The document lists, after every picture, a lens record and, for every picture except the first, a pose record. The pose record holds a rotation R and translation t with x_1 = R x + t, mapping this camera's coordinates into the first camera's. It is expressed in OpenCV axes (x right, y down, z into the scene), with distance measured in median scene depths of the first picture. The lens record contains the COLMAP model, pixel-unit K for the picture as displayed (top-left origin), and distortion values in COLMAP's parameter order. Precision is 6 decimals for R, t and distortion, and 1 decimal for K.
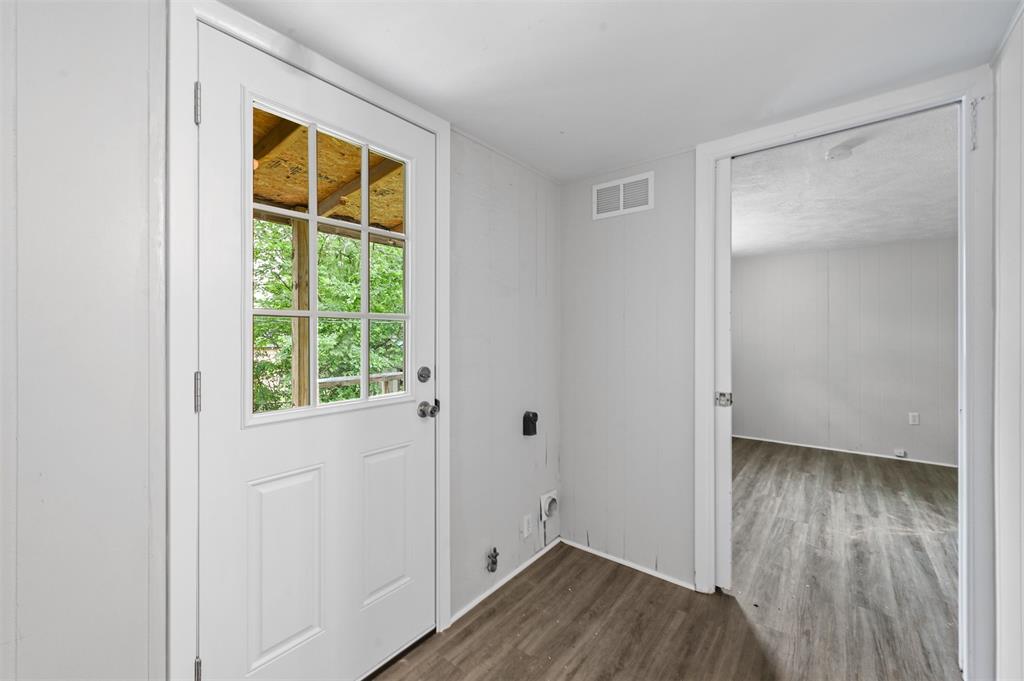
lens RADIAL K [[406.6, 0, 509.6], [0, 406.6, 335.9], [0, 0, 1]] dist [-0.000452, 0.000011]
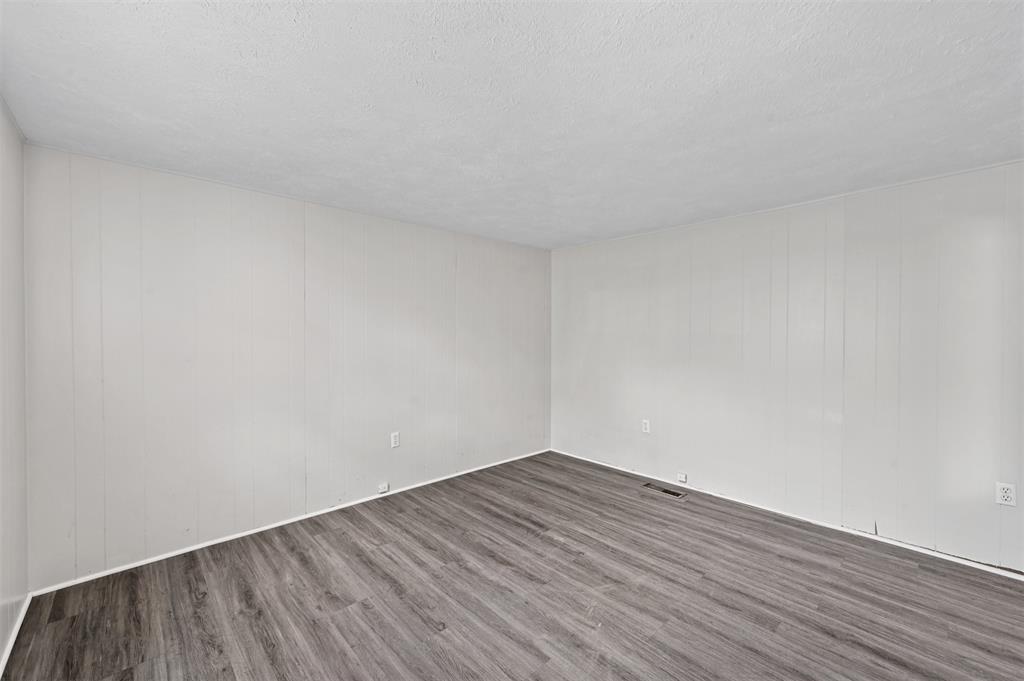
lens RADIAL K [[406.6, 0, 509.7], [0, 406.6, 339.9], [0, 0, 1]] dist [-0.000452, 0.000011]
pose [[0.147671, -0.001071, 0.989036, 0.385563], [-0.002612, 0.999996, 0.001473, 0.006905], [-0.989033, -0.002801, 0.147667, 1.094444]]
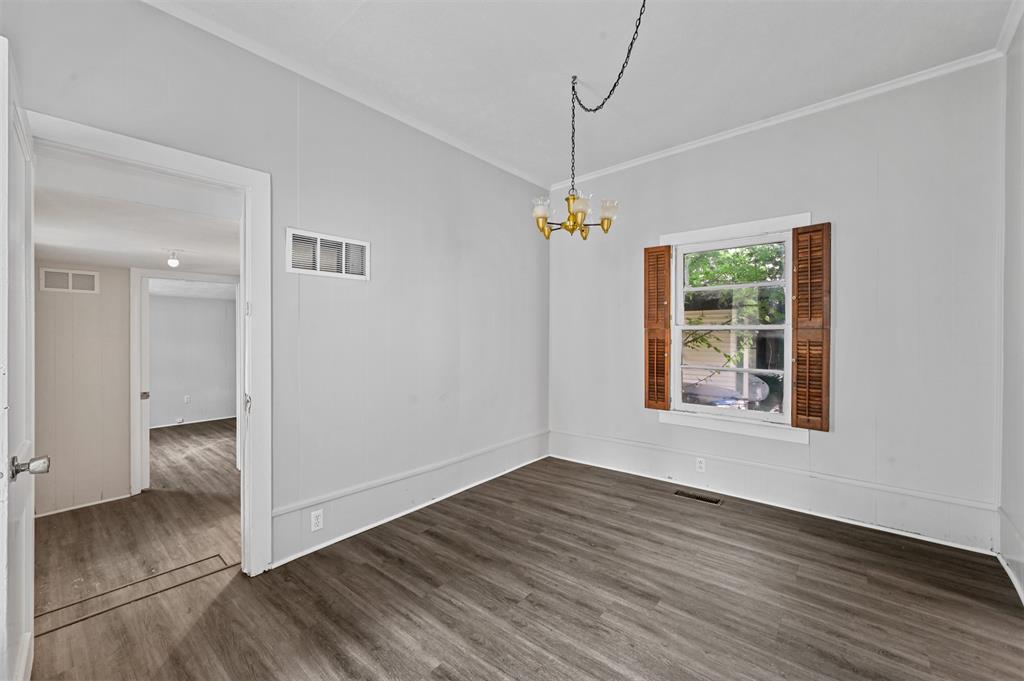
lens RADIAL K [[406.6, 0, 513.3], [0, 406.6, 334.7], [0, 0, 1]] dist [-0.000452, 0.000011]
pose [[0.024743, -0.005508, 0.999679, -1.184208], [-0.000330, 0.999985, 0.005518, -0.129735], [-0.999694, -0.000467, 0.024741, -0.722474]]
